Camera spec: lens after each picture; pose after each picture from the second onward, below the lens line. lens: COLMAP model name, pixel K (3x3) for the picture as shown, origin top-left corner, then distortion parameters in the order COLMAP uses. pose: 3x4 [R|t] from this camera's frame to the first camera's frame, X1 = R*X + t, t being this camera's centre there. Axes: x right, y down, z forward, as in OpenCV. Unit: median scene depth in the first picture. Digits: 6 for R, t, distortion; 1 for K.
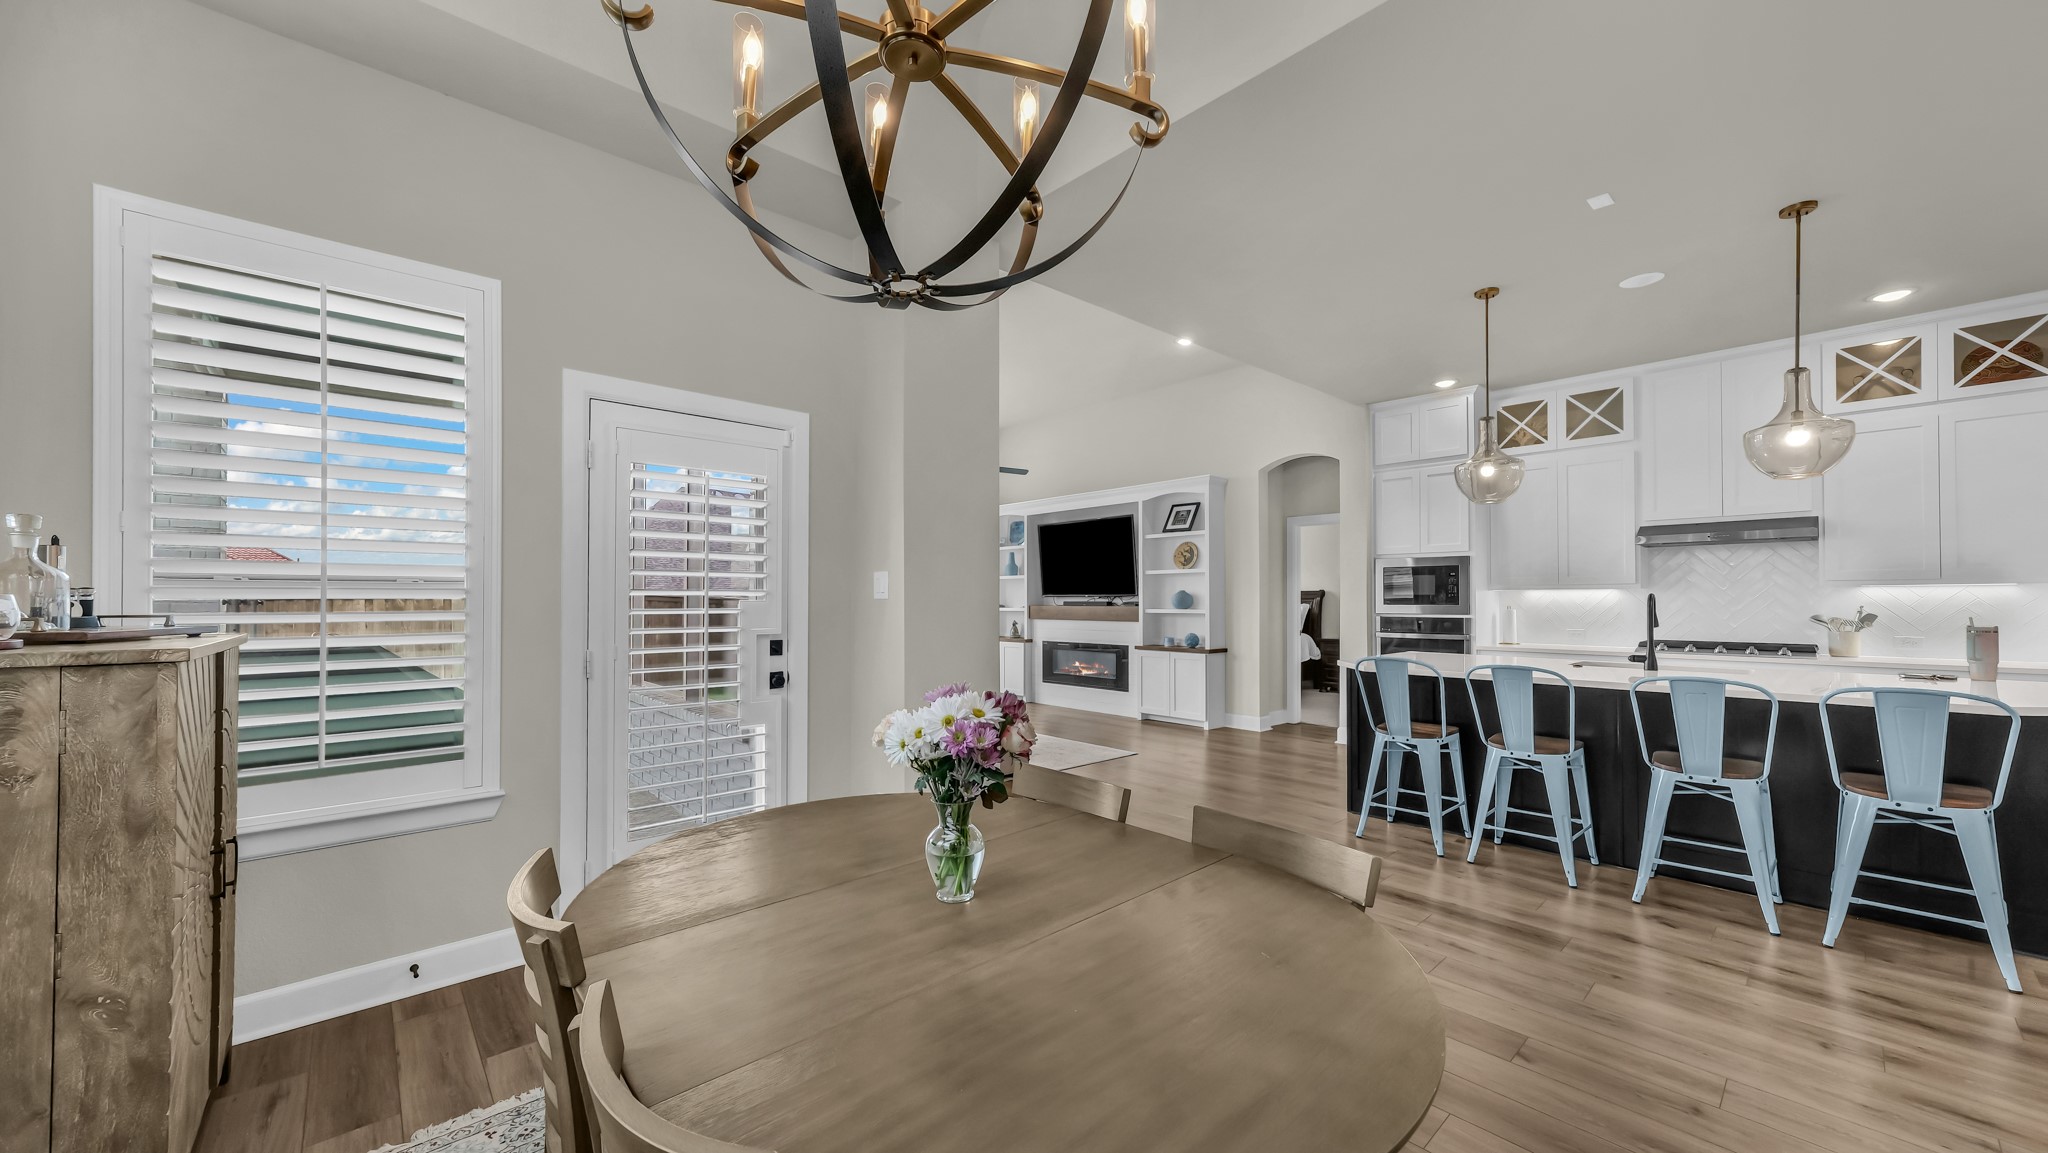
lens RADIAL K [[775.0, 0, 1038.6], [0, 775.0, 592.5], [0, 0, 1]] dist [0.014579, 0.000555]
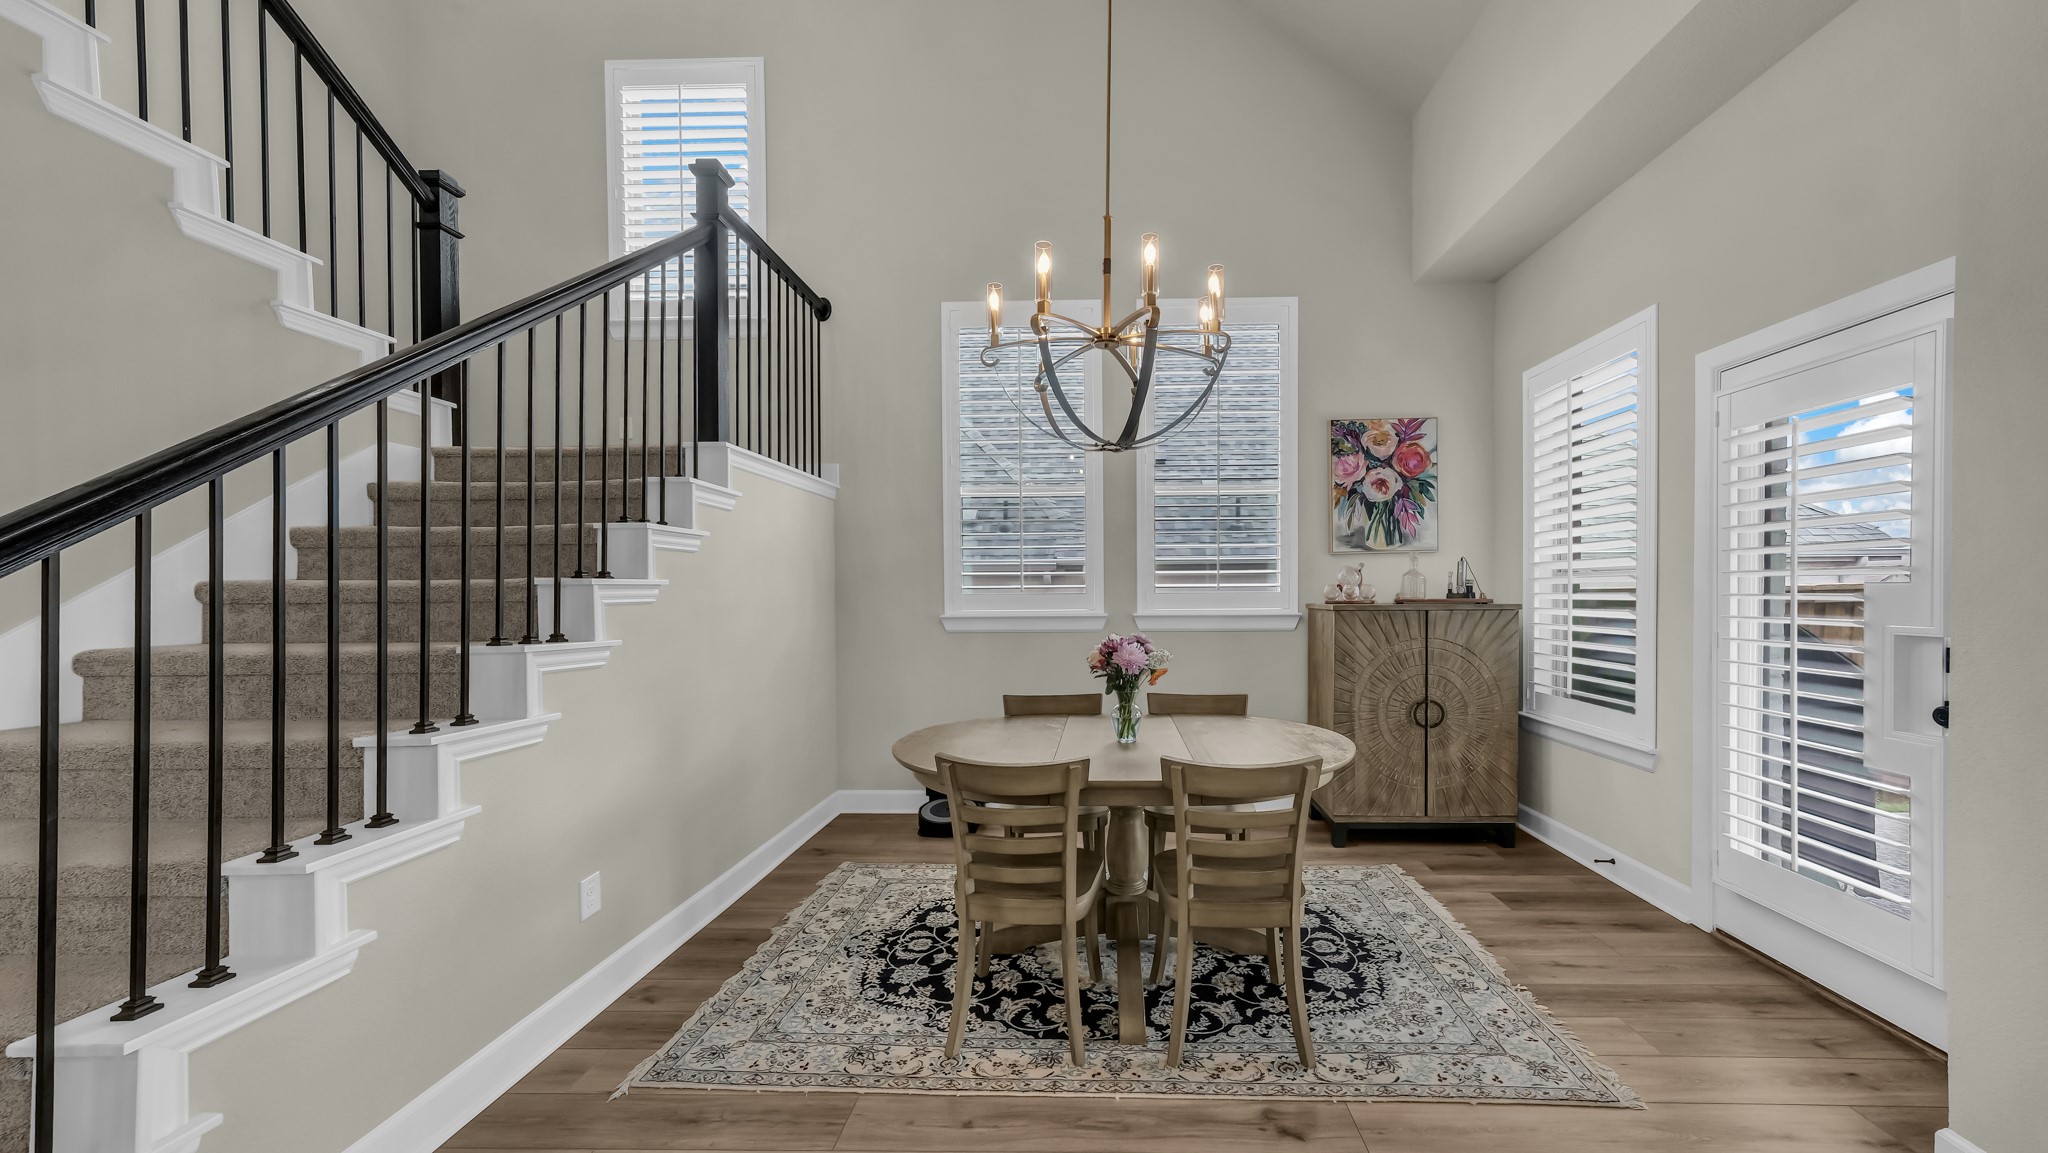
lens RADIAL K [[716.6, 0, 1095.7], [0, 716.6, 599.3], [0, 0, 1]] dist [0.000669, 0.001836]
pose [[-0.685989, 0.019920, -0.727339, 0.261079], [0.016441, 0.999794, 0.011876, 0.002950], [0.727426, -0.003811, -0.686176, 0.463704]]
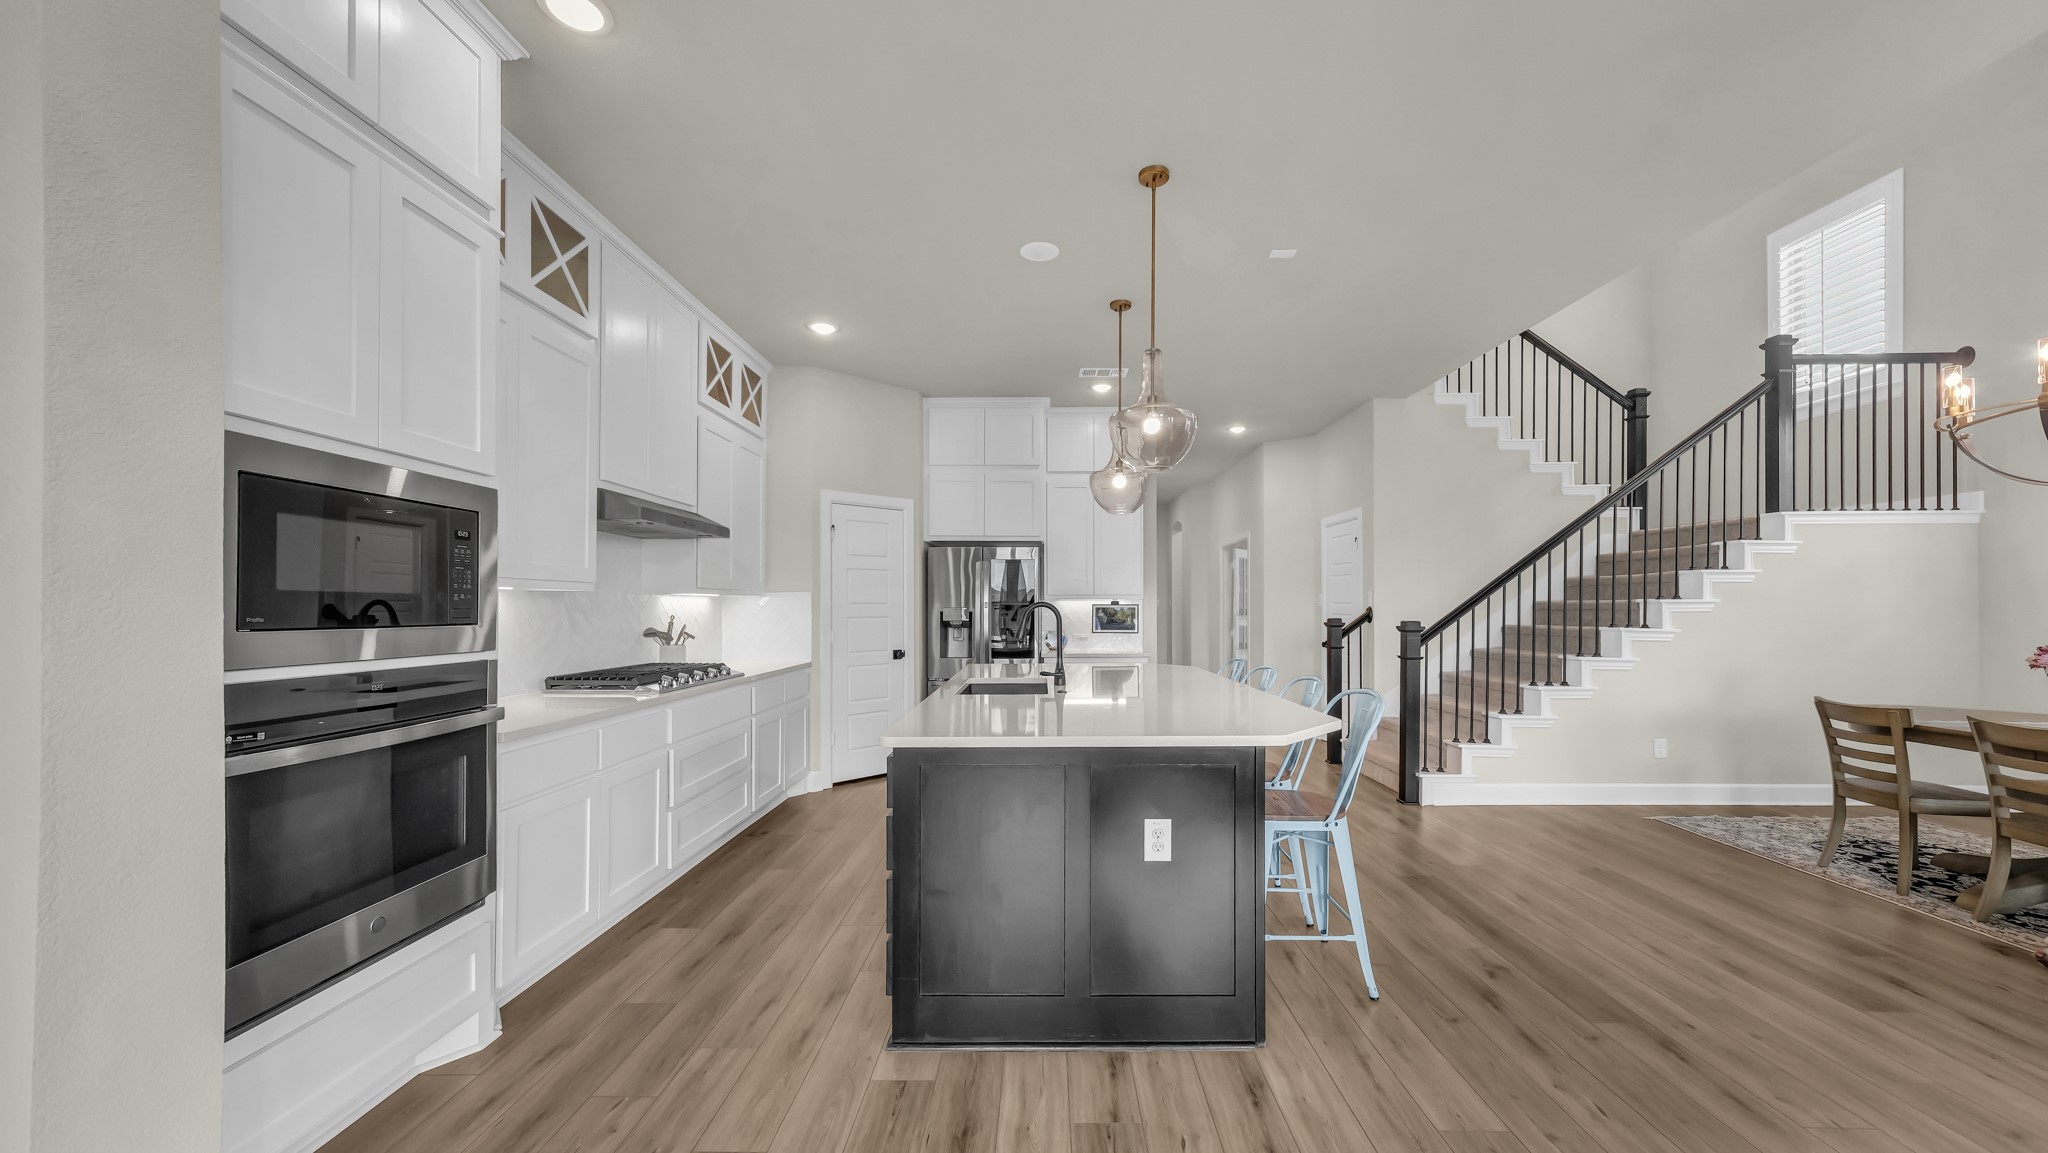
lens RADIAL K [[716.6, 0, 1025.6], [0, 716.6, 600.2], [0, 0, 1]] dist [0.000669, 0.001836]
pose [[-0.725660, 0.011517, 0.687957, 0.138735], [-0.002929, 0.999799, -0.019828, 0.010535], [-0.688047, -0.016403, -0.725481, 1.057645]]
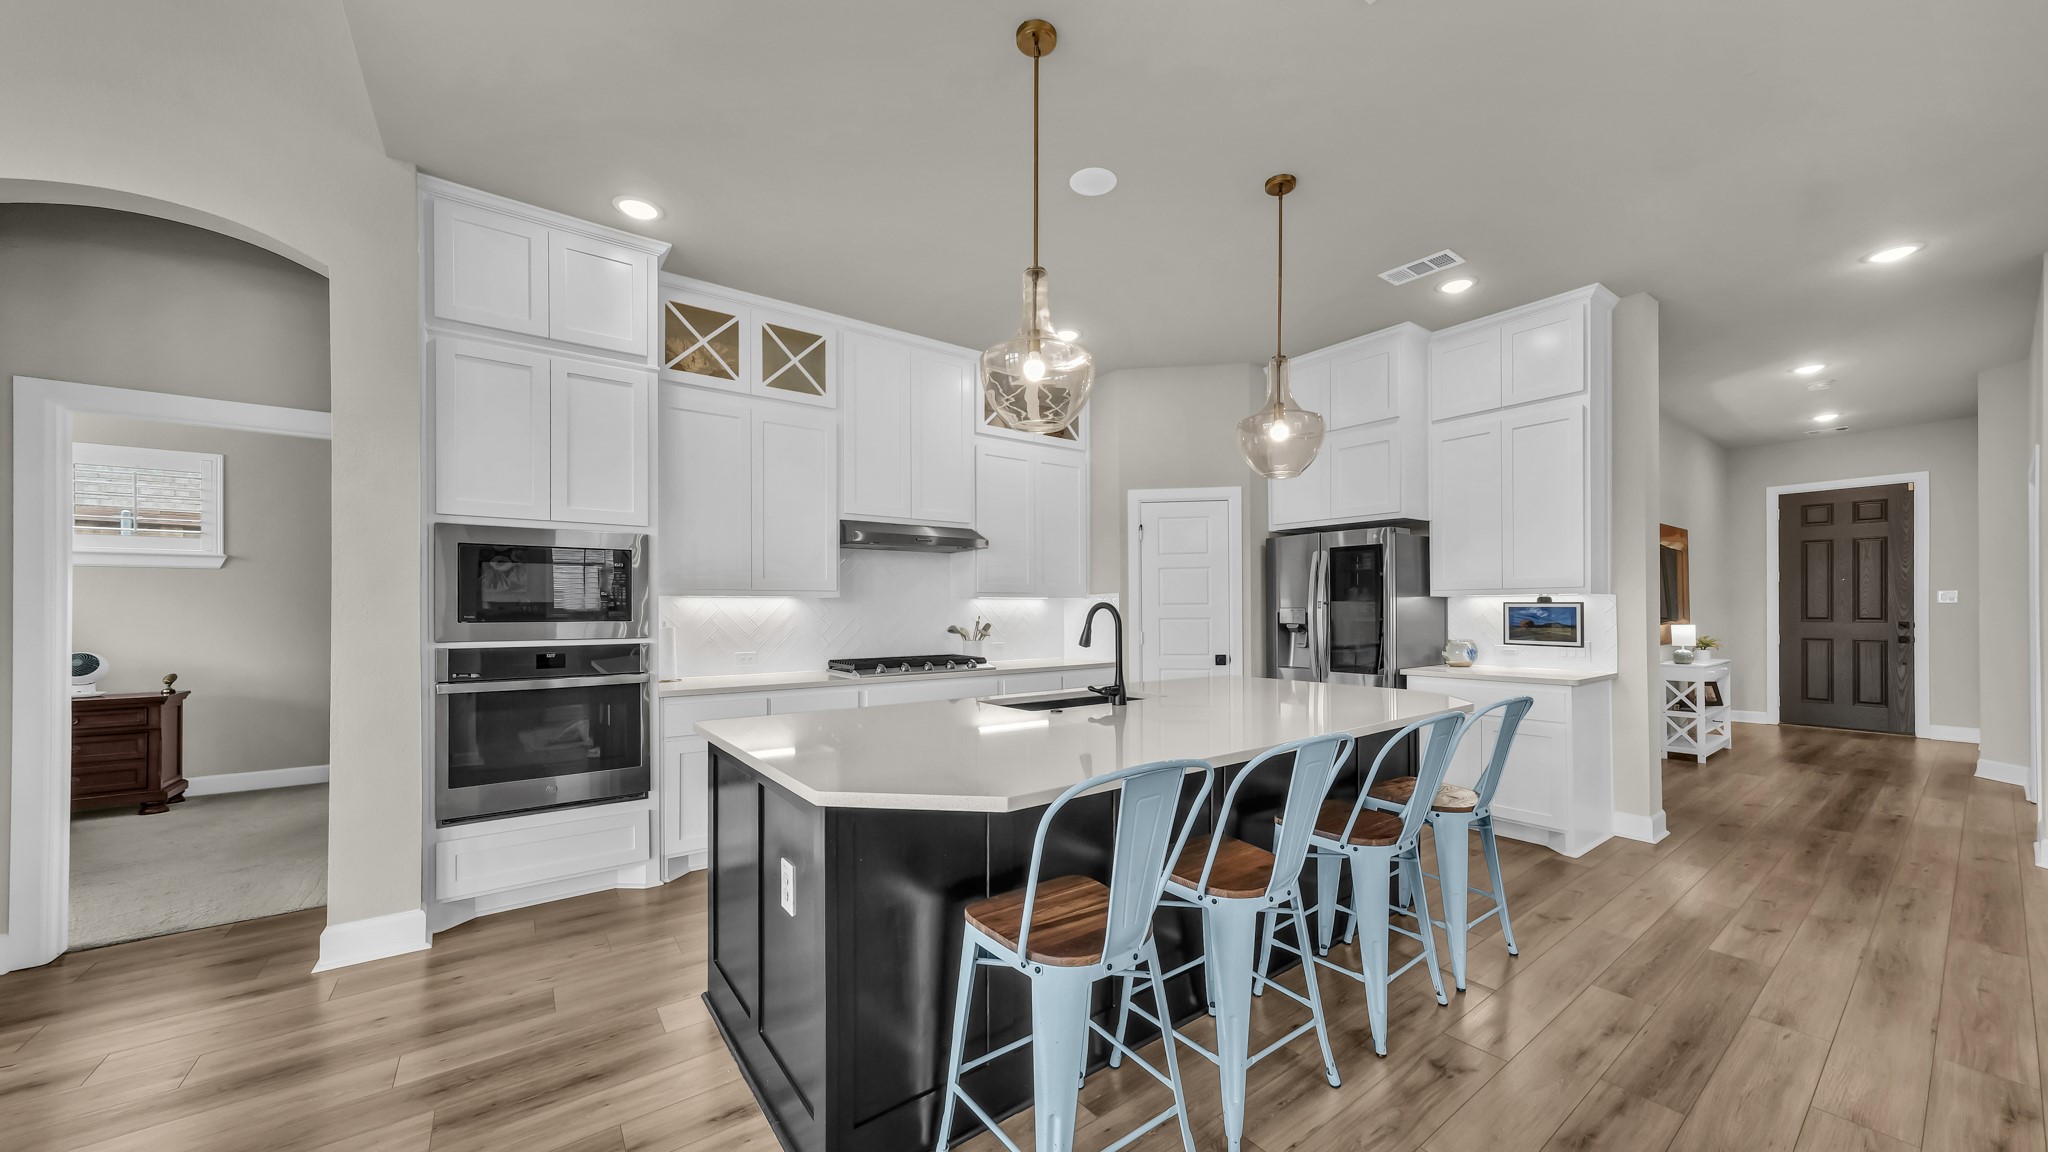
lens RADIAL K [[726.5, 0, 1062.5], [0, 726.5, 608.1], [0, 0, 1]] dist [0.004656, 0.000539]
pose [[0.072895, 0.004671, 0.997329, 0.040768], [-0.005792, 0.999974, -0.004260, 0.007093], [-0.997323, -0.005466, 0.072921, 0.649528]]
